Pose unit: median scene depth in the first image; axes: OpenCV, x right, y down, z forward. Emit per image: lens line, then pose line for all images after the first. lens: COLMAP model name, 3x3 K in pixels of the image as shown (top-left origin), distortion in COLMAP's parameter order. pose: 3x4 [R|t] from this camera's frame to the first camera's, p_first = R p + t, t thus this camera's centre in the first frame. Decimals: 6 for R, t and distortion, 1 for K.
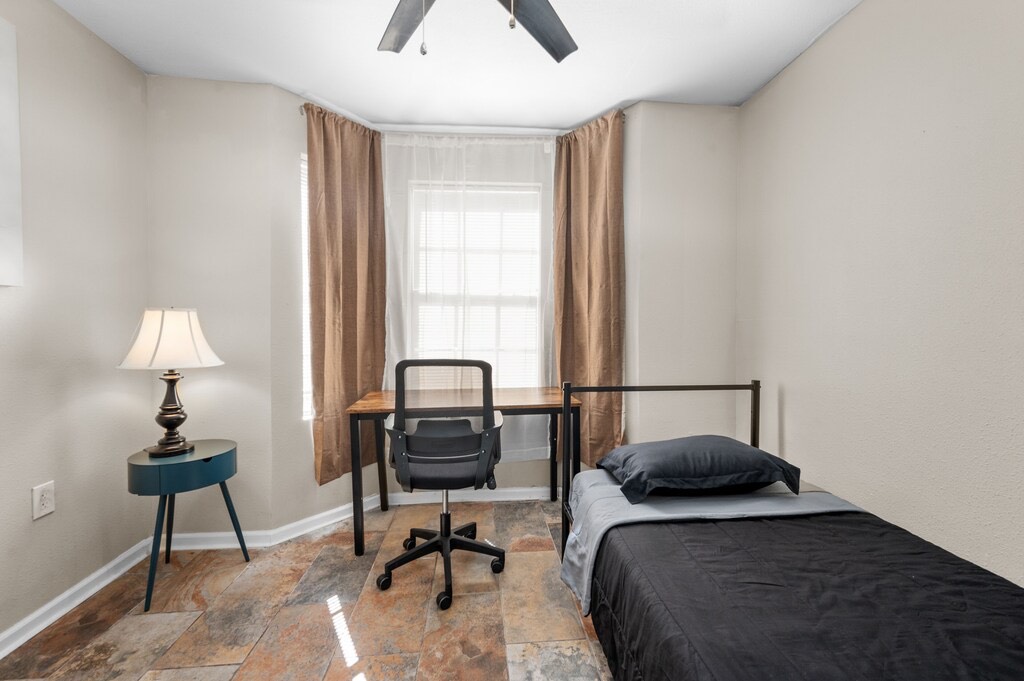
lens RADIAL K [[414.8, 0, 511.2], [0, 414.8, 337.9], [0, 0, 1]] dist [0.004544, -0.000409]
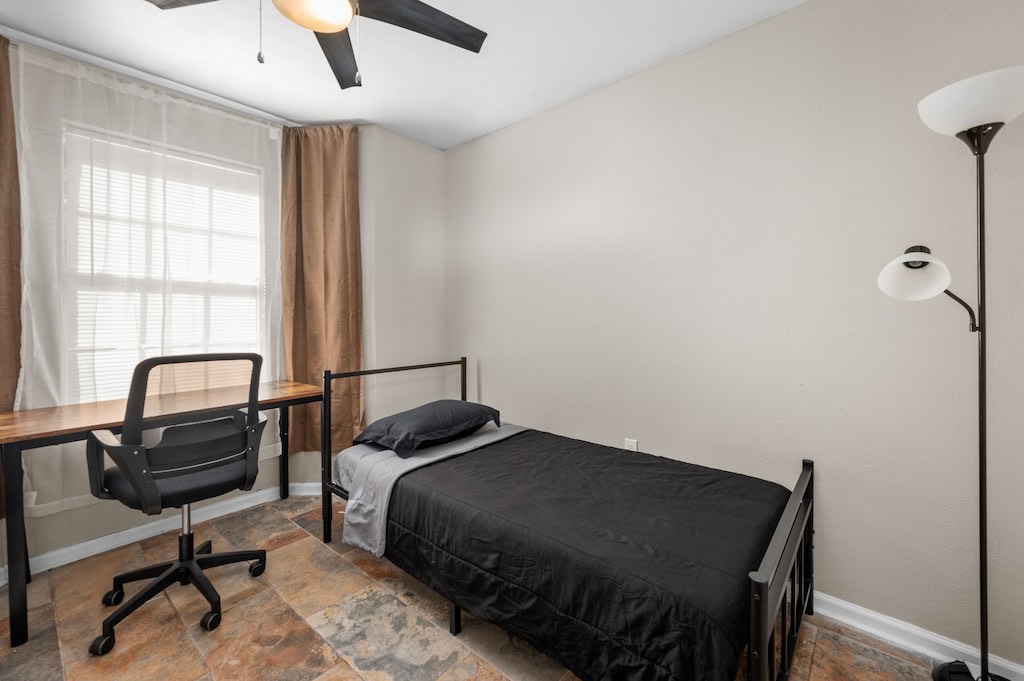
lens RADIAL K [[414.8, 0, 516.4], [0, 414.8, 319.0], [0, 0, 1]] dist [0.004544, -0.000409]
pose [[0.707332, -0.002113, 0.706878, -0.253968], [0.019976, 0.999656, -0.017000, 0.002402], [-0.706599, 0.026145, 0.707131, -0.099237]]
